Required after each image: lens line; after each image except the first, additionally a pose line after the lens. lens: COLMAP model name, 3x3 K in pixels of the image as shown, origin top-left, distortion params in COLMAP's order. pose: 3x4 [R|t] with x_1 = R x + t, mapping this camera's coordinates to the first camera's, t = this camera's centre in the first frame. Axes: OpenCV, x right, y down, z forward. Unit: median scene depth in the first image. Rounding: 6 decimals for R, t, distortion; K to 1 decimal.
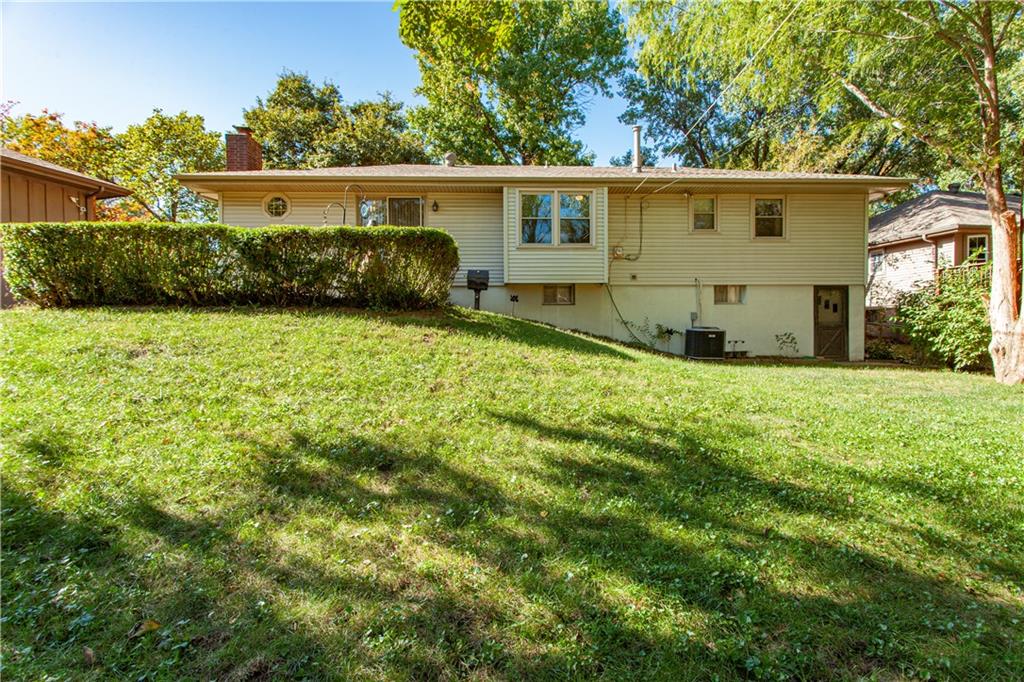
lens RADIAL K [[491.7, 0, 512.1], [0, 491.7, 328.5], [0, 0, 1]] dist [0.001421, -0.000038]
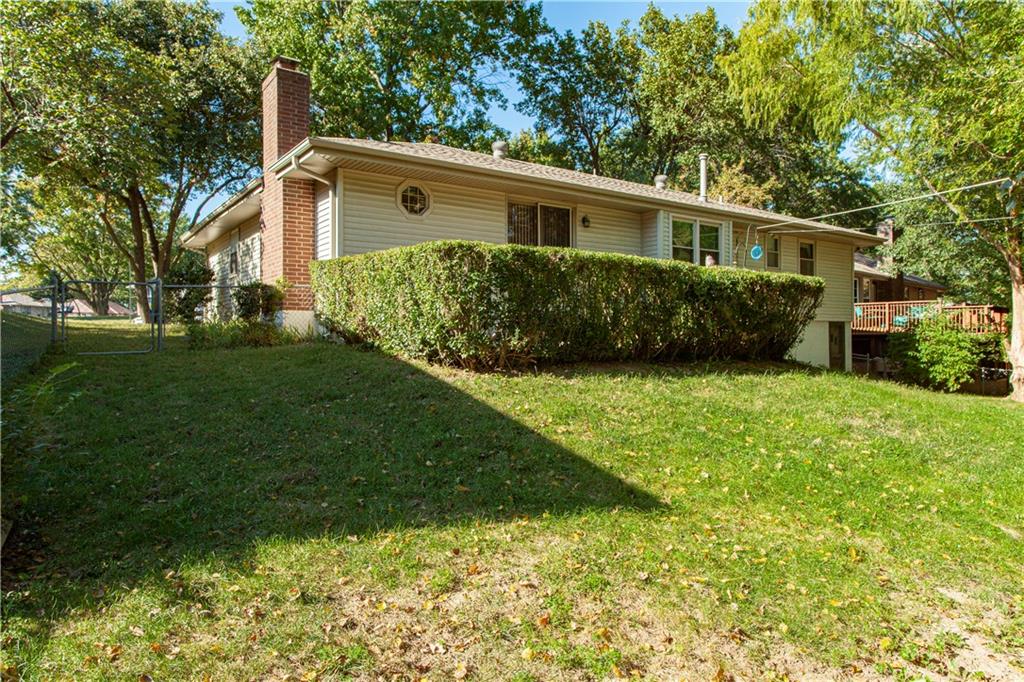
lens RADIAL K [[630.4, 0, 512.0], [0, 630.4, 341.0], [0, 0, 1]] dist [0.005393, 0.001596]
pose [[0.835834, -0.004185, 0.548966, -0.850759], [0.000168, 0.999973, 0.007368, -0.055957], [-0.548982, -0.006066, 0.835812, 0.180890]]
